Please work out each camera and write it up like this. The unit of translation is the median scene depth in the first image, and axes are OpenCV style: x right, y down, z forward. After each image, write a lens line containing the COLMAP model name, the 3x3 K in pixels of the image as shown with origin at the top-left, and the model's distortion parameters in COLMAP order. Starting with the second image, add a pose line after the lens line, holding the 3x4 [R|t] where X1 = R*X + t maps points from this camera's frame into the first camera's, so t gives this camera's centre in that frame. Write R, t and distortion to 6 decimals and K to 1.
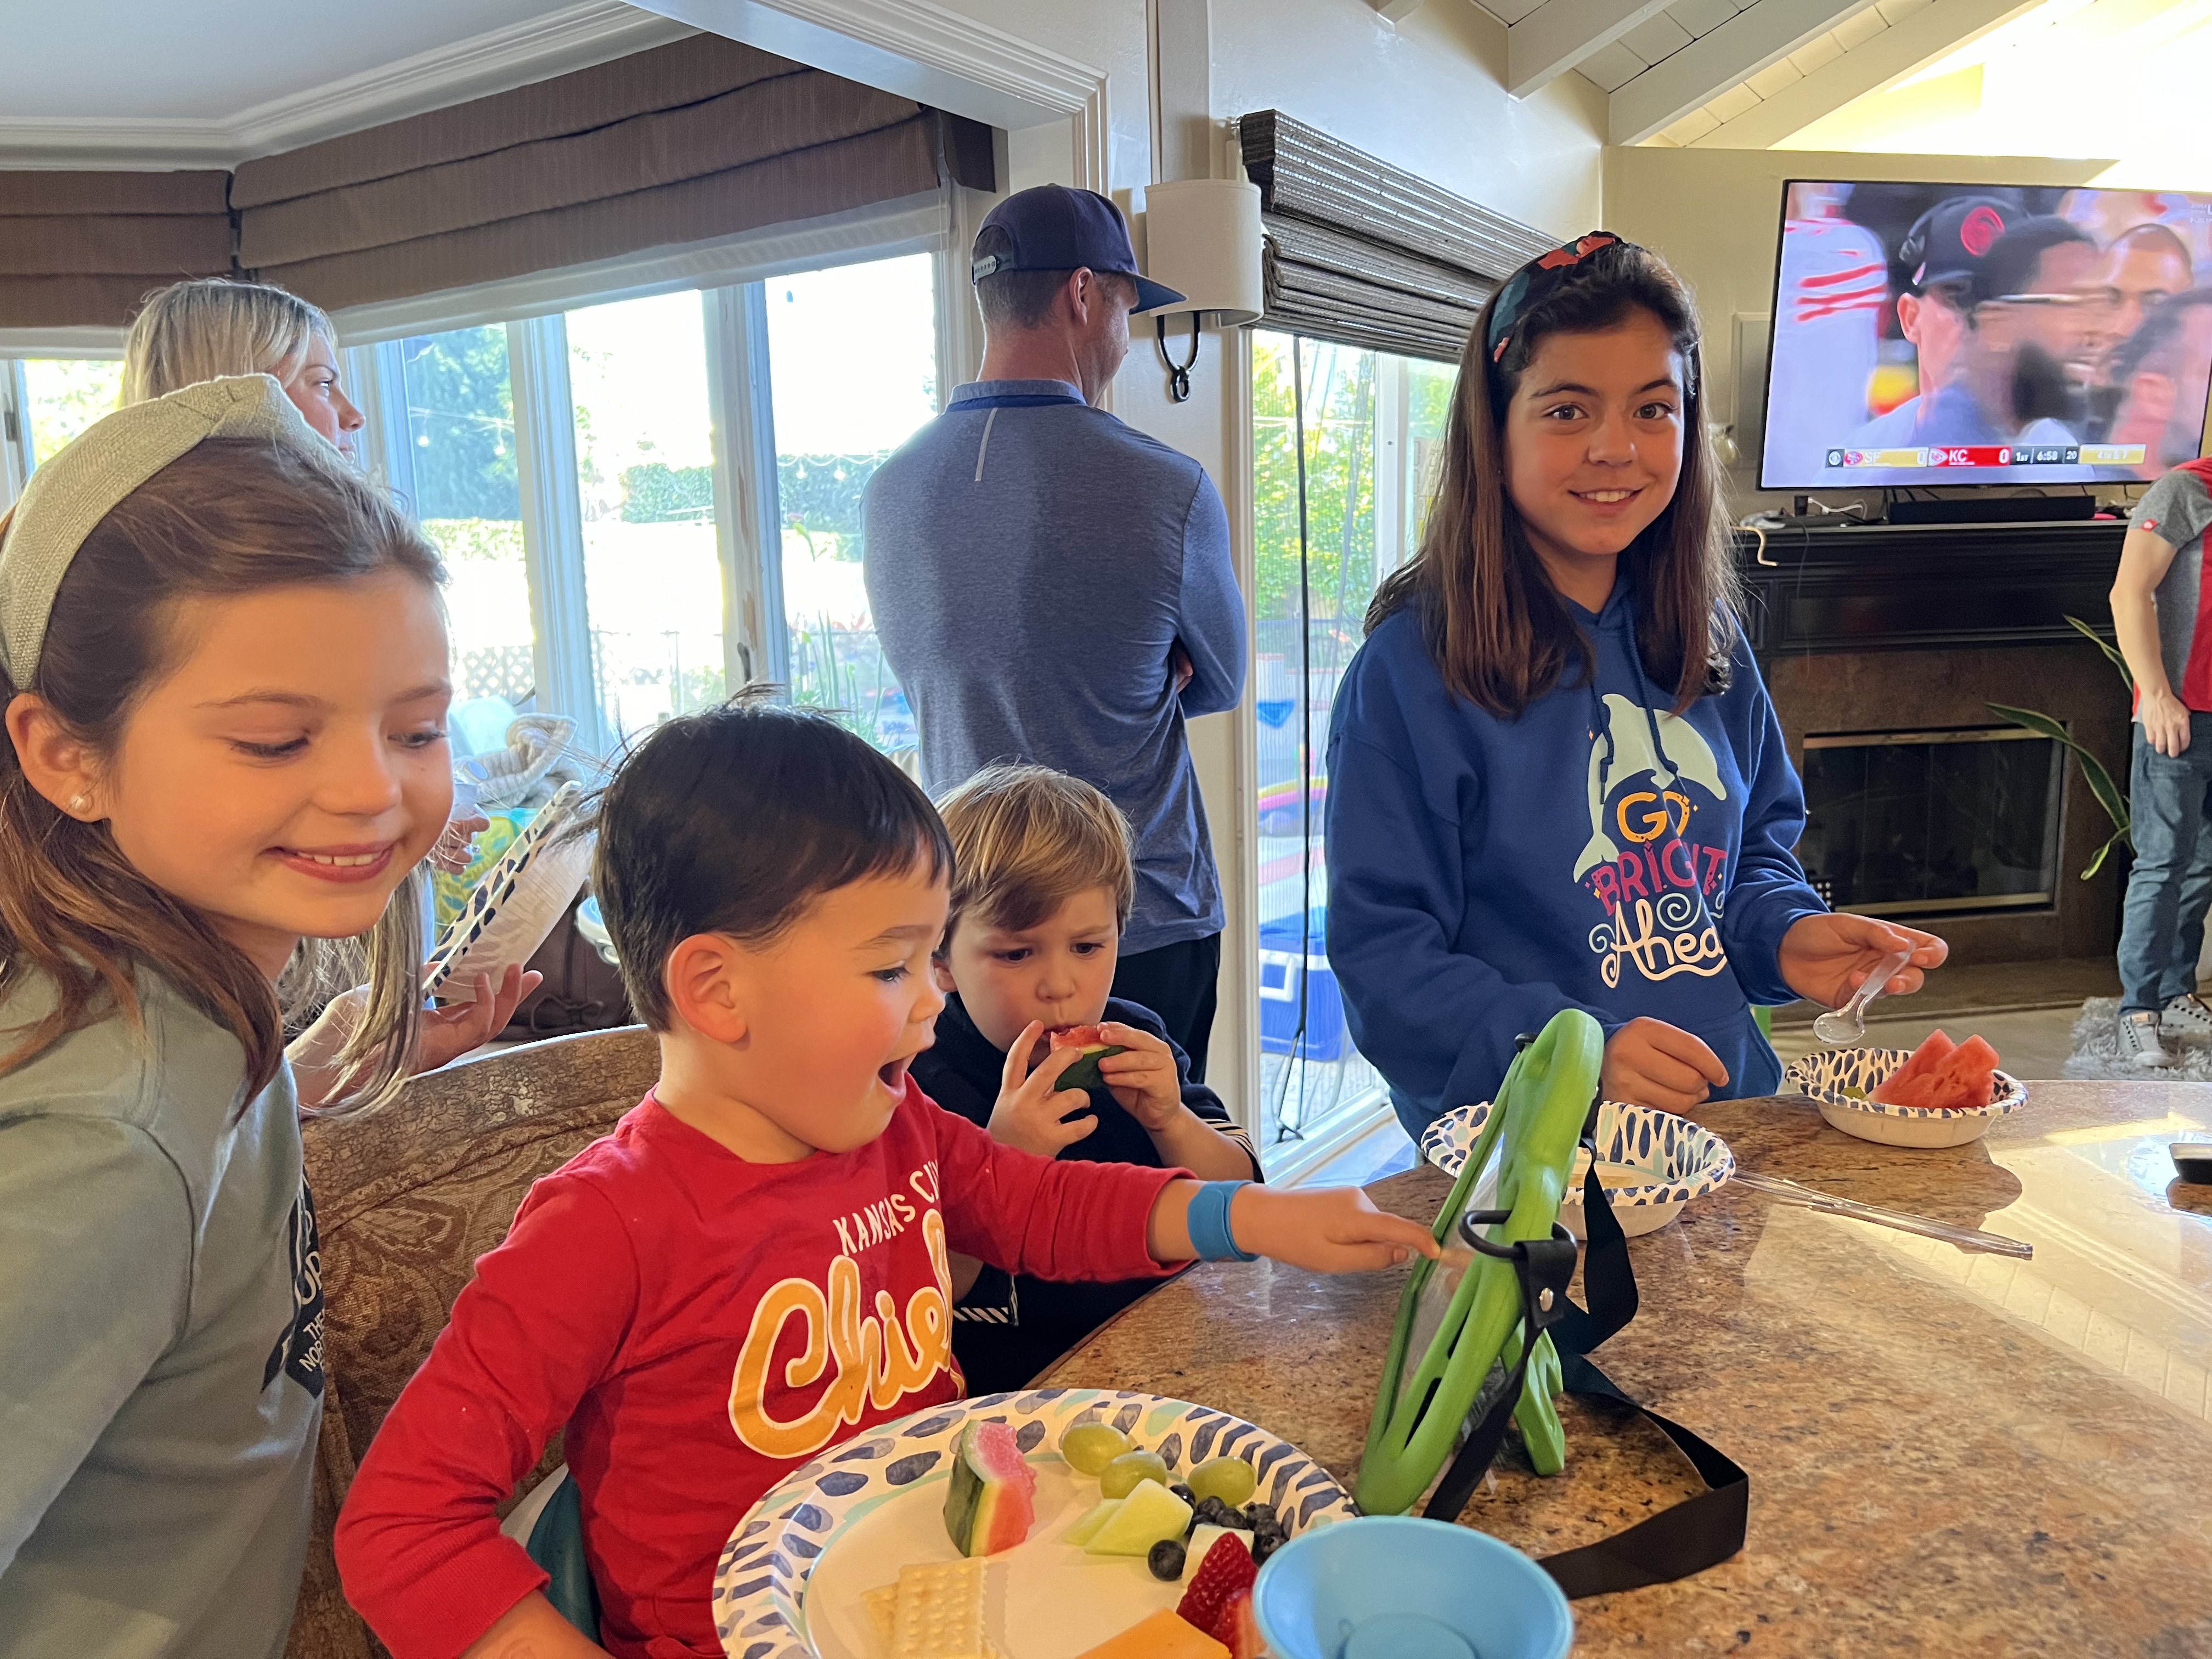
lens RADIAL K [[1663.5, 0, 1106.0], [0, 1663.5, 829.5], [0, 0, 1]] dist [0.042486, -0.000674]
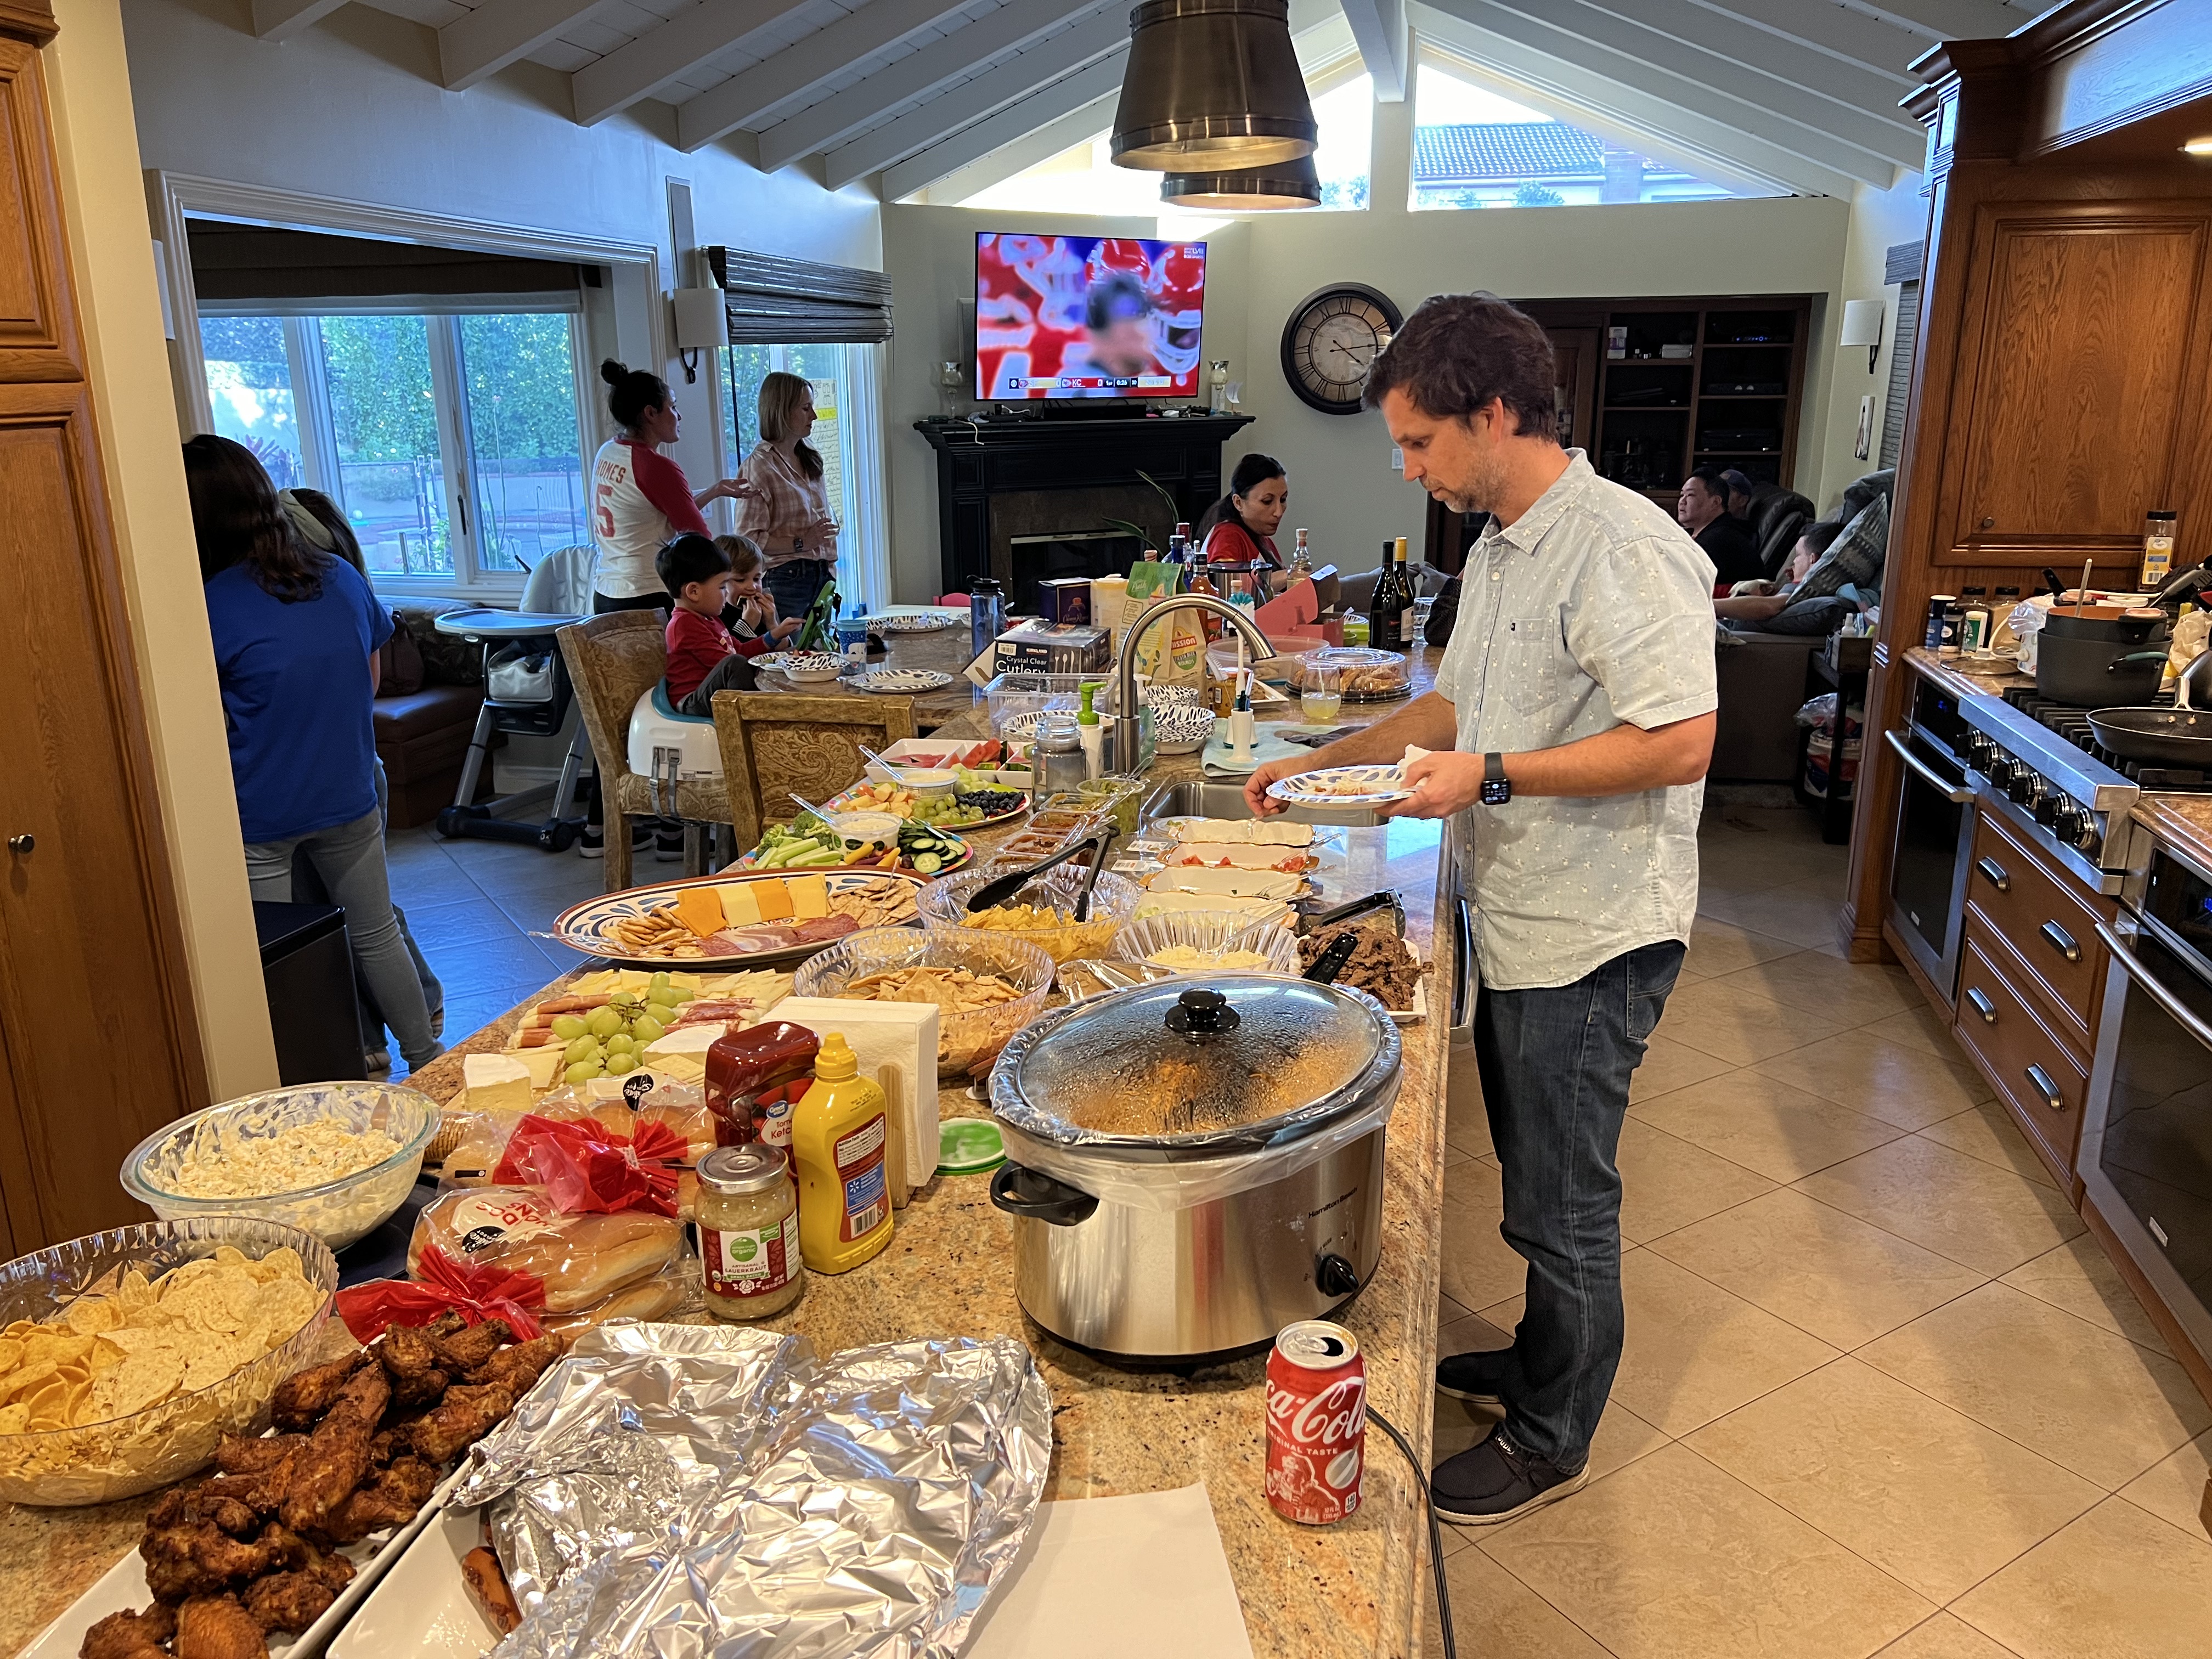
lens RADIAL K [[1663.5, 0, 1106.0], [0, 1663.5, 829.5], [0, 0, 1]] dist [0.042486, -0.000674]
pose [[0.923642, -0.083589, 0.374029, -0.195858], [0.038766, 0.991297, 0.125808, 0.037261], [-0.381290, -0.101701, 0.918844, -0.763213]]
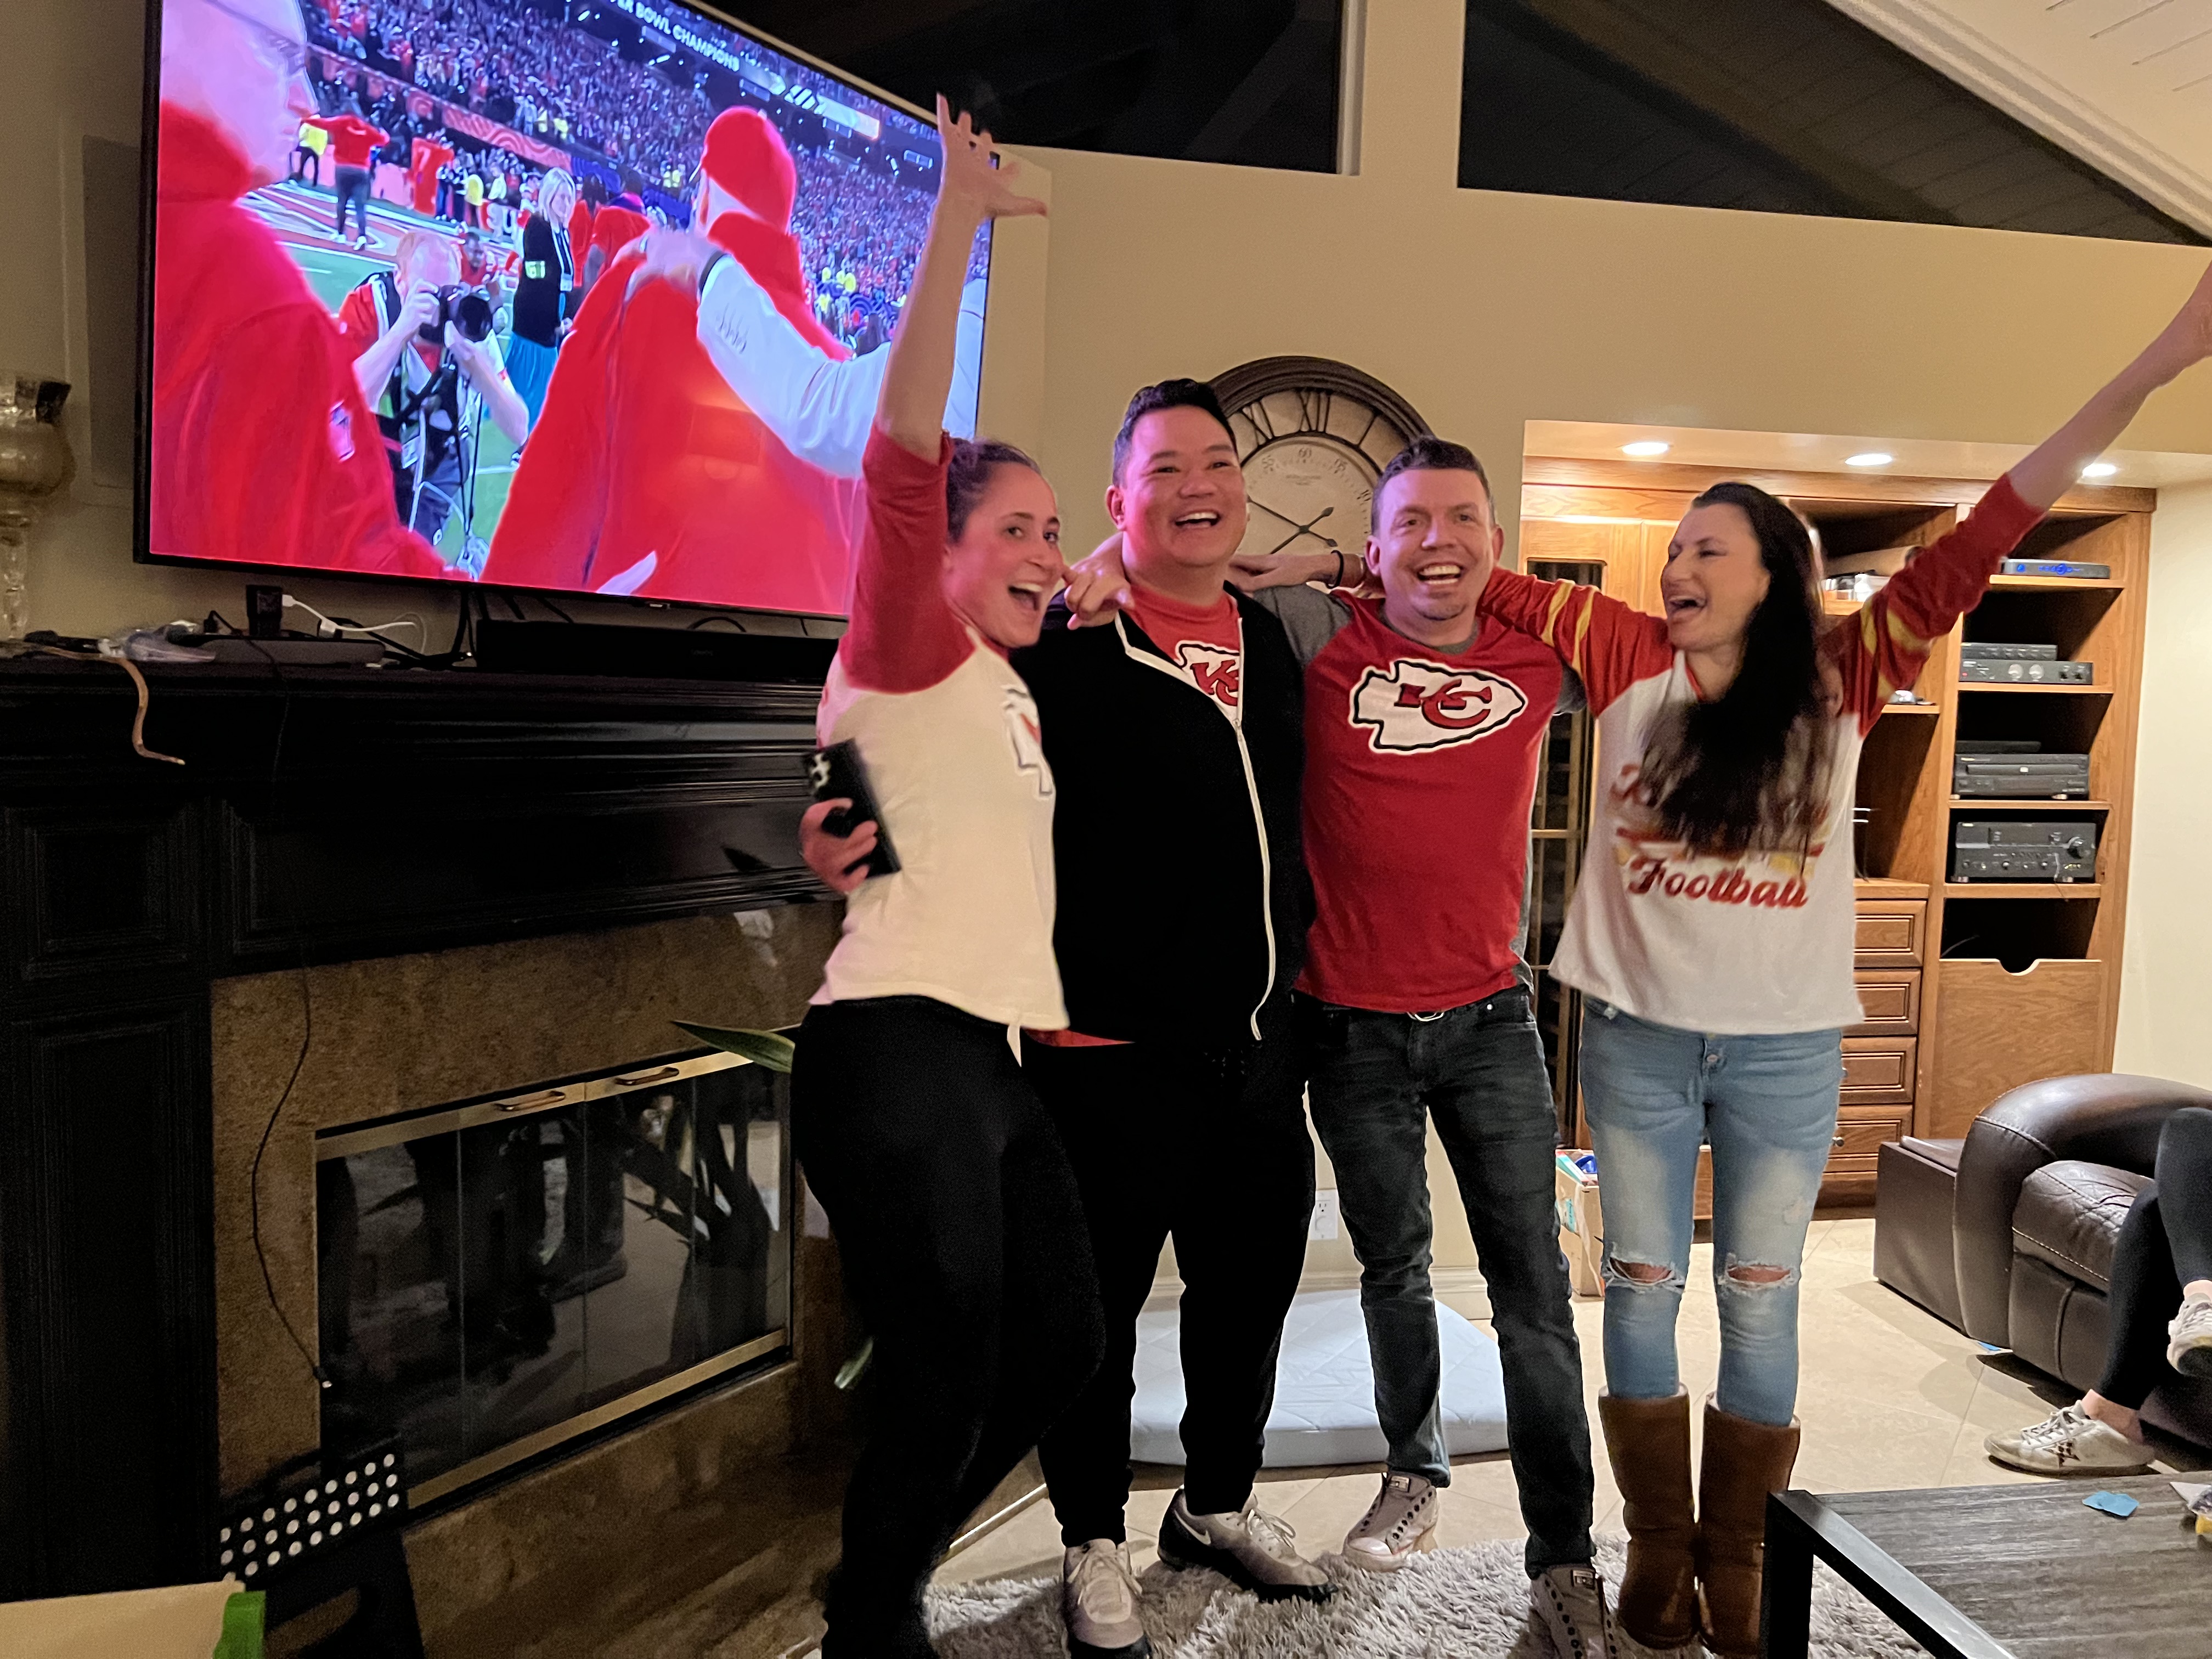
lens RADIAL K [[1663.5, 0, 1106.0], [0, 1663.5, 829.5], [0, 0, 1]] dist [0.042486, -0.000674]
pose [[0.704538, -0.019901, 0.709387, 0.264607], [0.070855, 0.996585, -0.042413, -0.107137], [-0.706120, 0.080145, 0.703542, 0.565382]]
